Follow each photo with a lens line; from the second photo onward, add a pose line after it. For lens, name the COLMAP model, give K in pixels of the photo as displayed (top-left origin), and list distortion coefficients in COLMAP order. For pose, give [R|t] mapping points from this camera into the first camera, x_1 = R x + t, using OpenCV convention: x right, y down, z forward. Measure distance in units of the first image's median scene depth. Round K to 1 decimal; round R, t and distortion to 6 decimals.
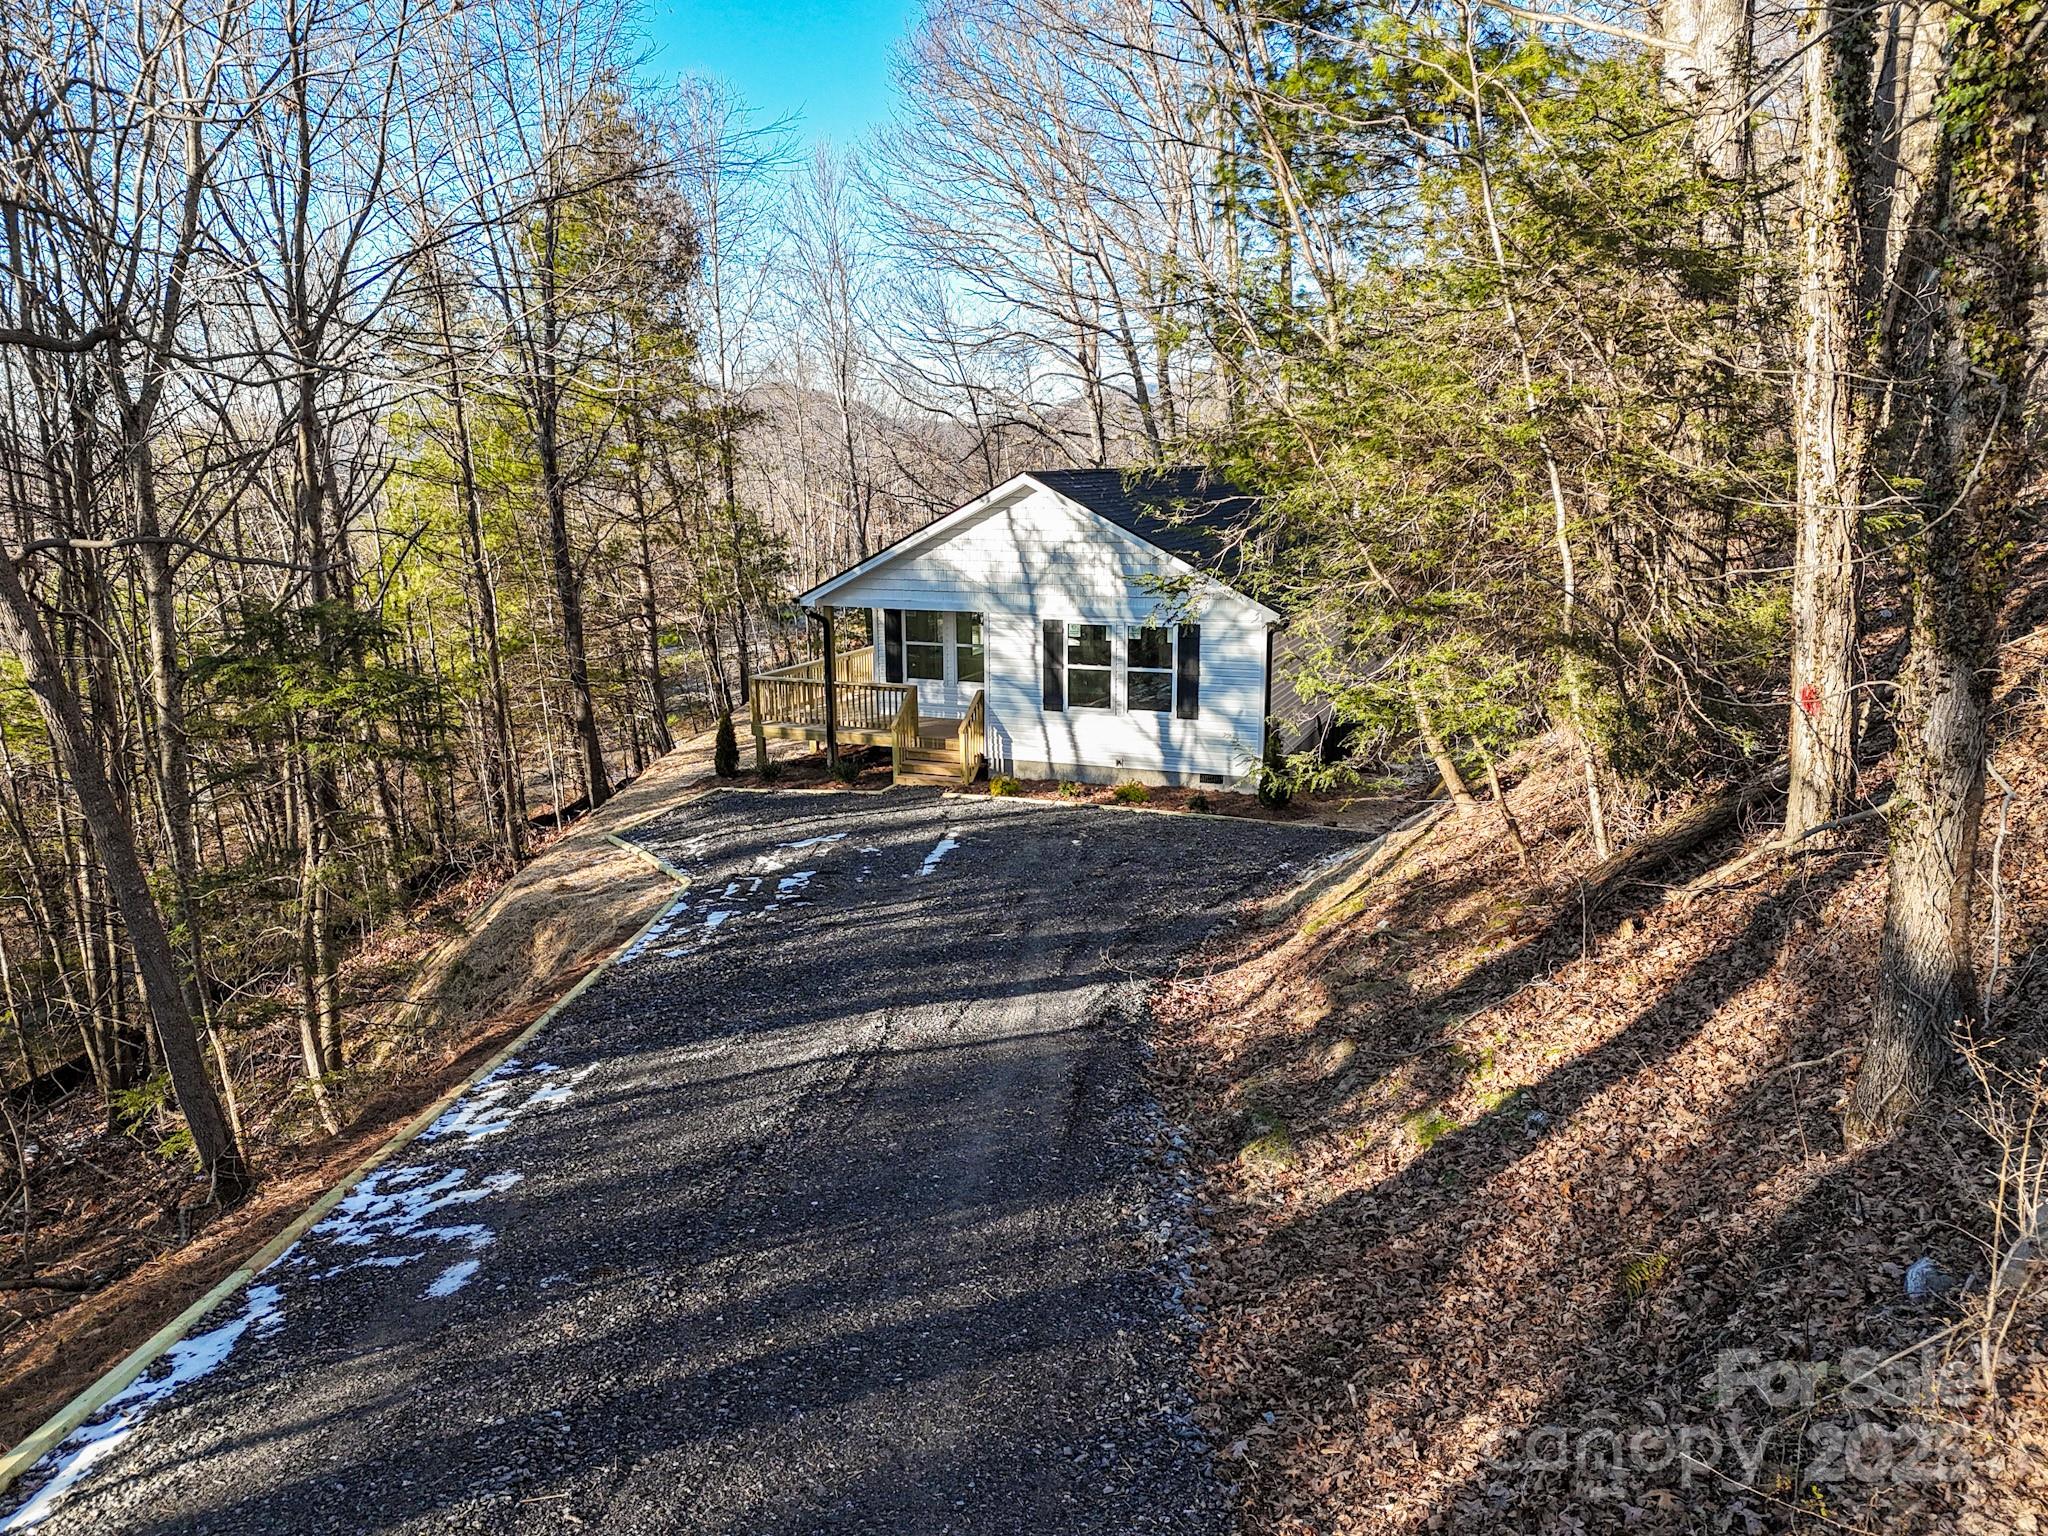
lens RADIAL K [[1487.7, 0, 1024.0], [0, 1487.7, 768.0], [0, 0, 1]] dist [0.394206, -0.080736]
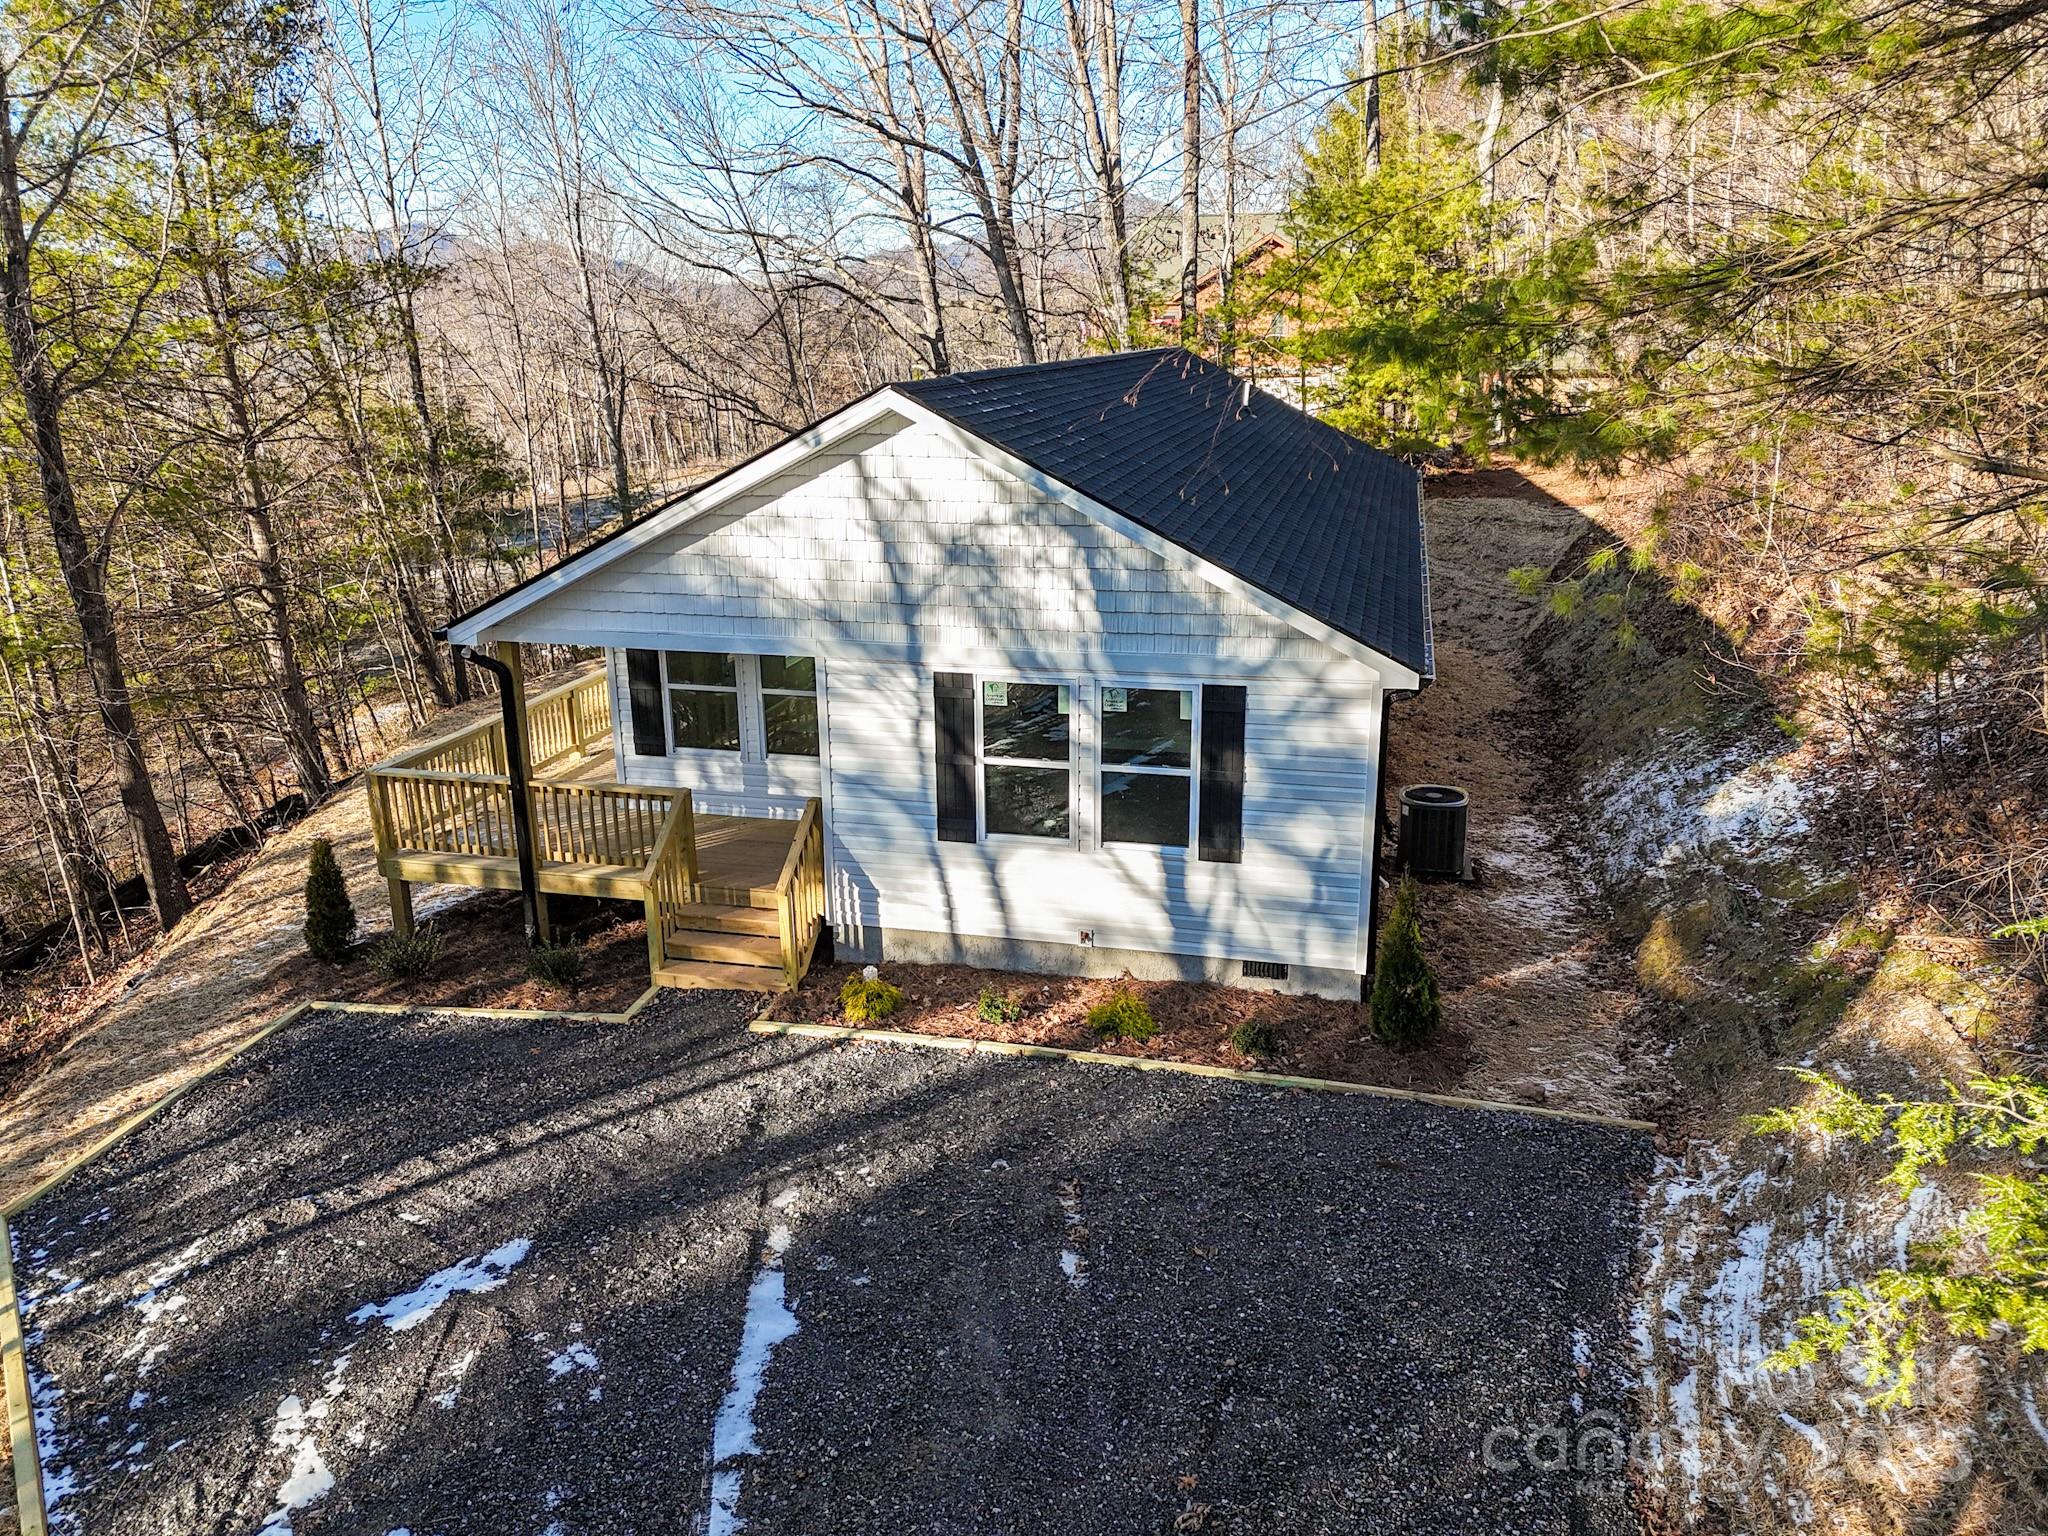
lens RADIAL K [[1502.1, 0, 1024.0], [0, 1502.1, 768.0], [0, 0, 1]] dist [0.093143, -0.084757]
pose [[0.990973, -0.041366, 0.127517, -0.023782], [0.030259, 0.995675, 0.087844, -0.110861], [-0.130599, -0.083193, 0.987939, 0.483810]]
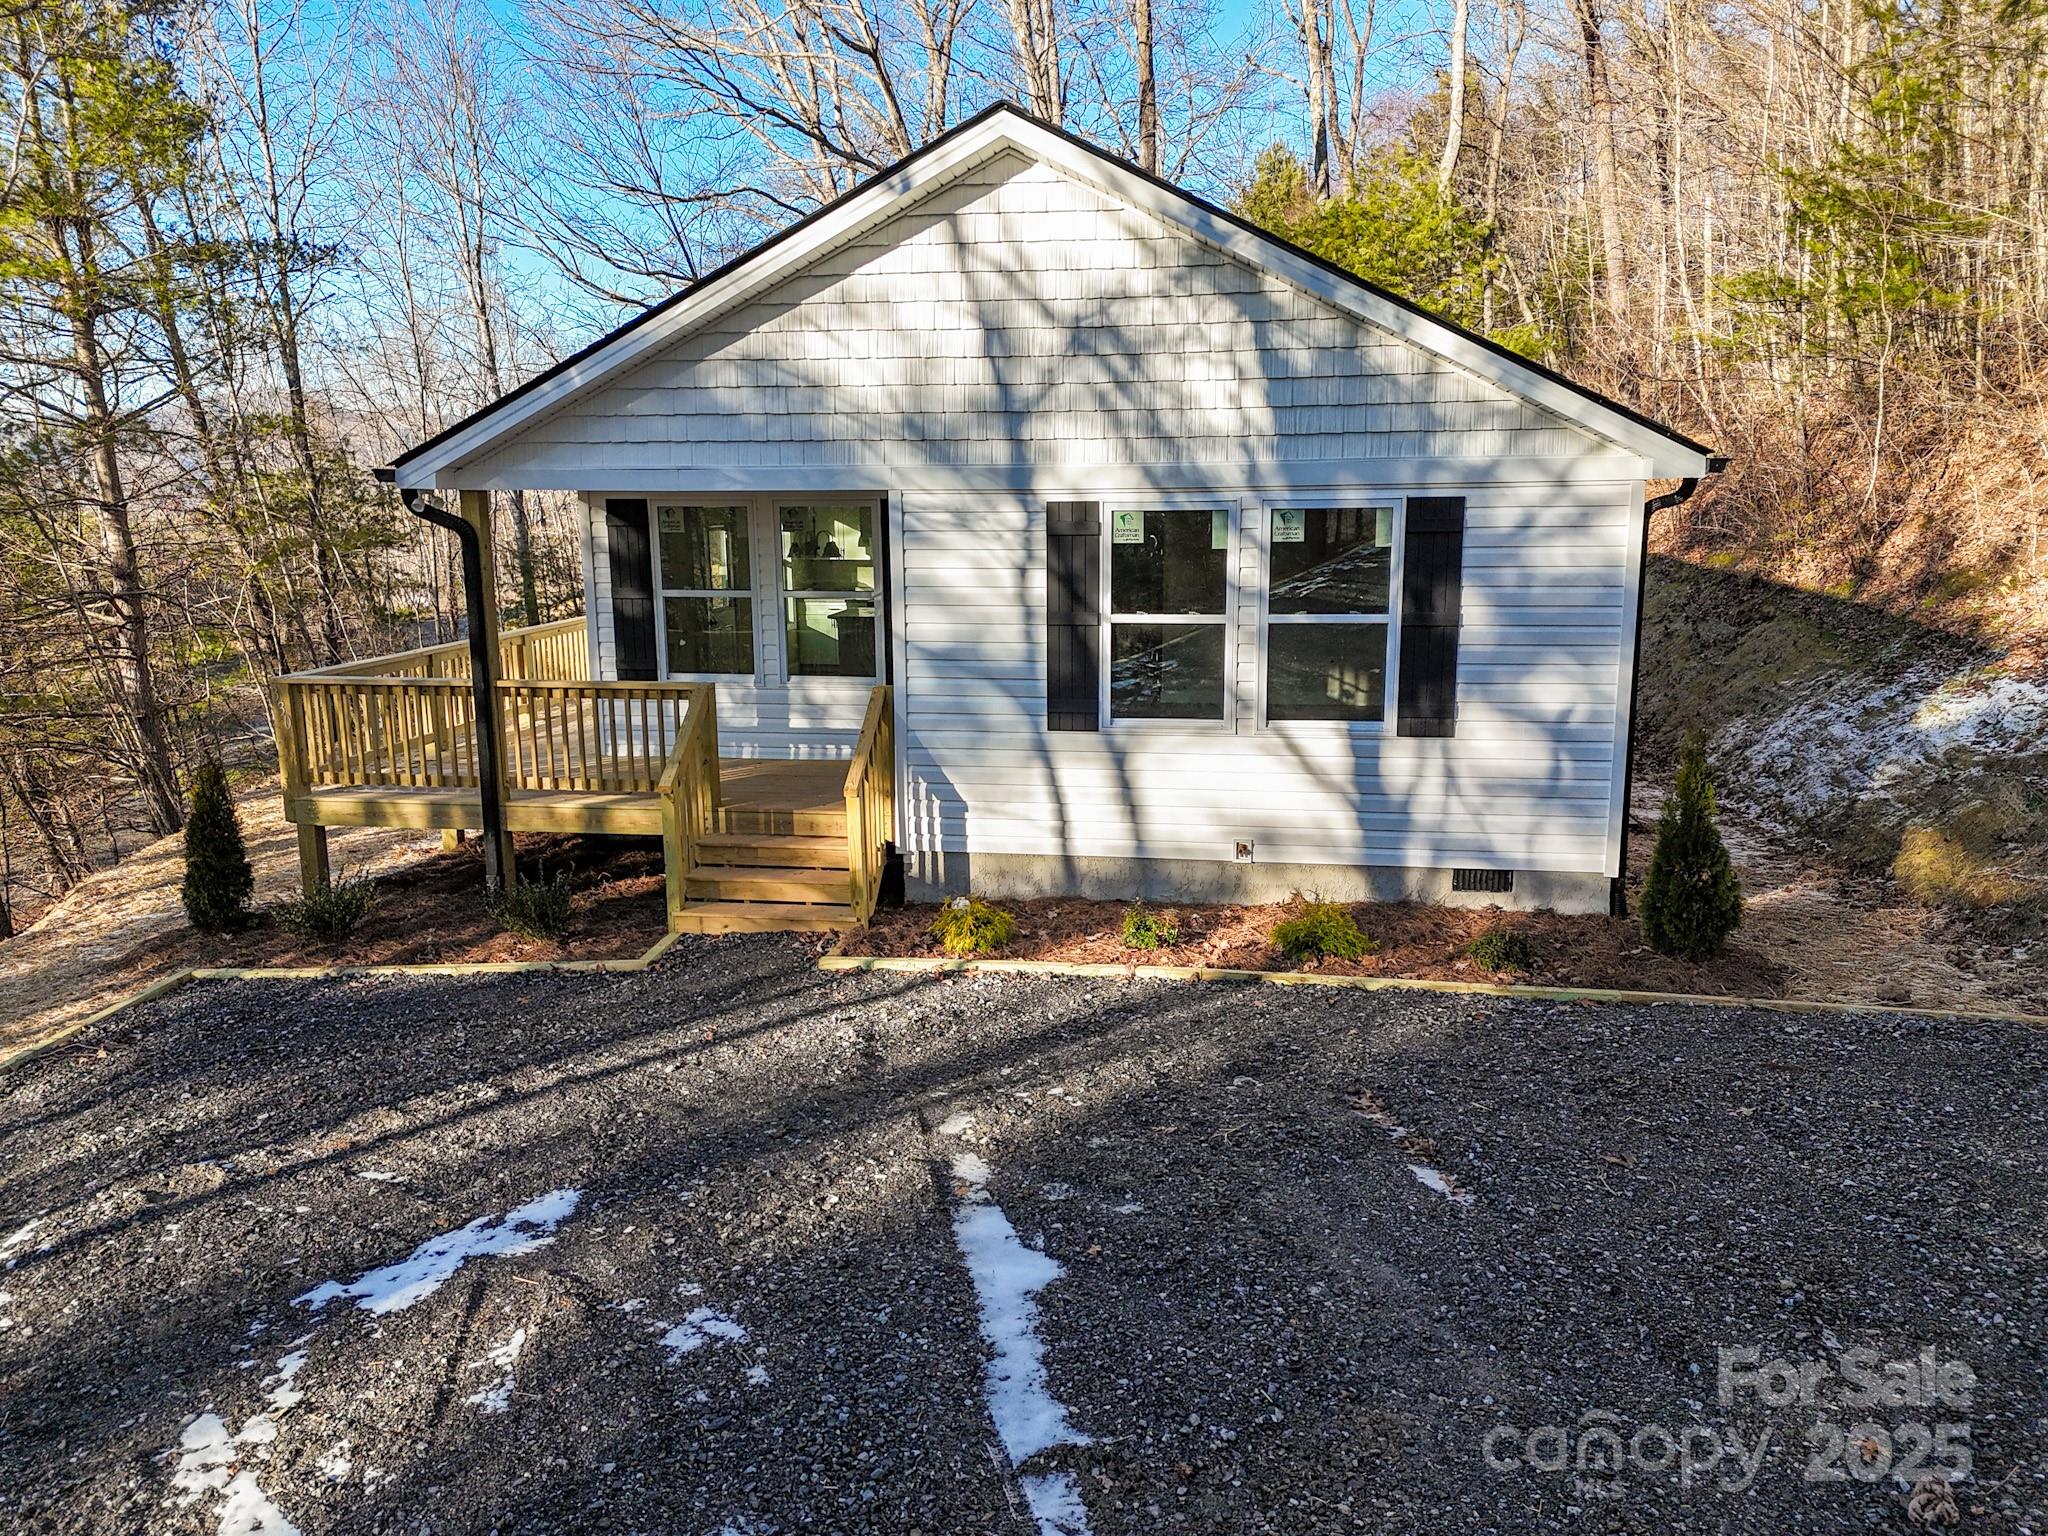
lens RADIAL K [[1502.1, 0, 1024.0], [0, 1502.1, 768.0], [0, 0, 1]] dist [0.093143, -0.084757]
pose [[0.975678, -0.044804, 0.214579, -0.082656], [0.048262, 0.998775, -0.010901, -0.024122], [-0.213828, 0.020992, 0.976646, 0.613066]]
